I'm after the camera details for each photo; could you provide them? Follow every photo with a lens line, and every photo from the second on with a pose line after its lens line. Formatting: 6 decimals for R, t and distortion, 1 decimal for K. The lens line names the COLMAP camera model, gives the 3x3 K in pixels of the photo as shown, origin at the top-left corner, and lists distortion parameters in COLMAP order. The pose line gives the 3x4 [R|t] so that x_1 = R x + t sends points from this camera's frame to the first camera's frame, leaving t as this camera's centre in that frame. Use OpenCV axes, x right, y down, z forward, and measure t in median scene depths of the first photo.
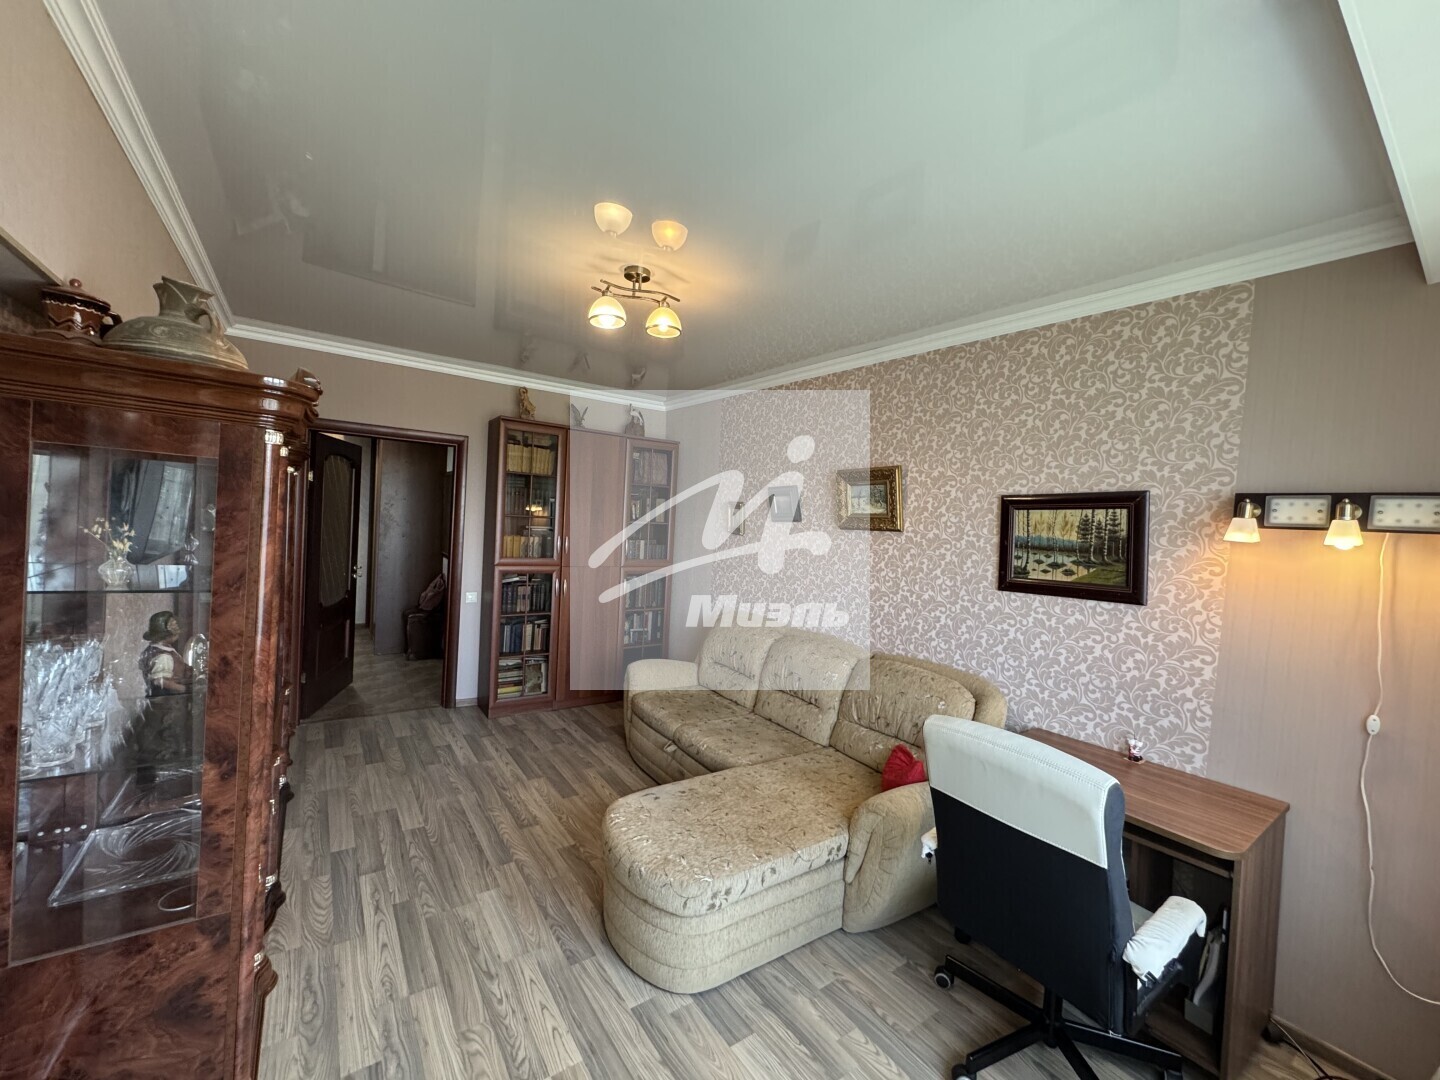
lens RADIAL K [[575.3, 0, 719.4], [0, 575.3, 541.4], [0, 0, 1]] dist [-0.002825, -0.000113]
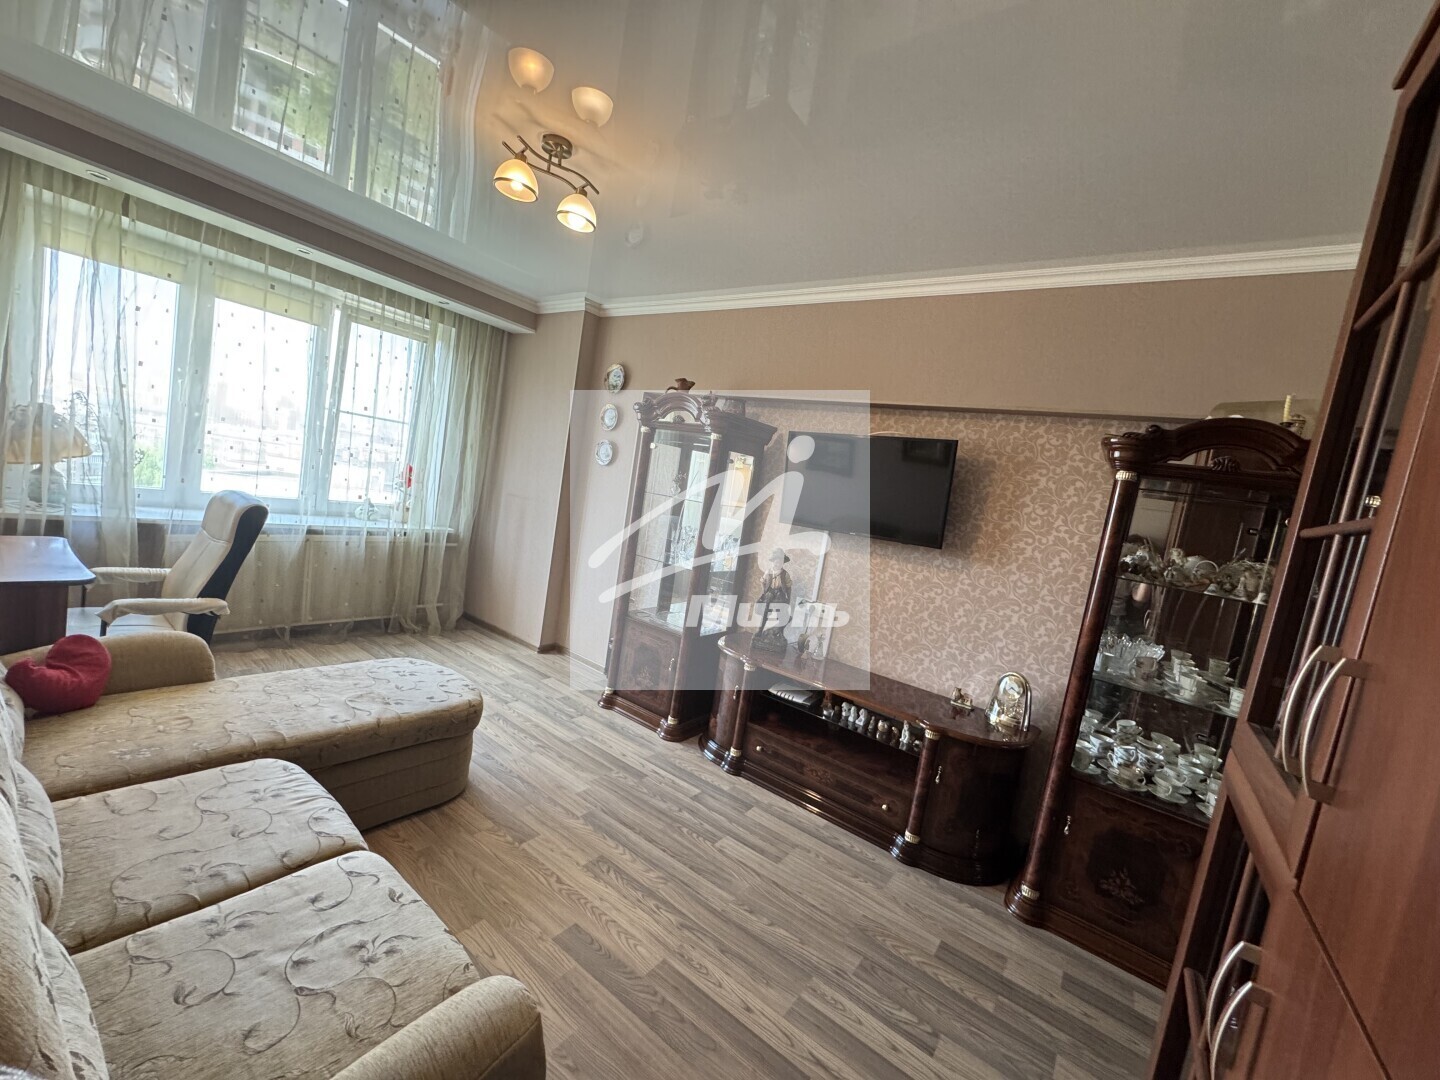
lens RADIAL K [[575.3, 0, 719.4], [0, 575.3, 541.4], [0, 0, 1]] dist [-0.002825, -0.000113]
pose [[-0.925633, -0.181105, -0.332272, -0.159628], [-0.226585, 0.968494, 0.103334, -0.021055], [0.303089, 0.170938, -0.937506, 1.688889]]
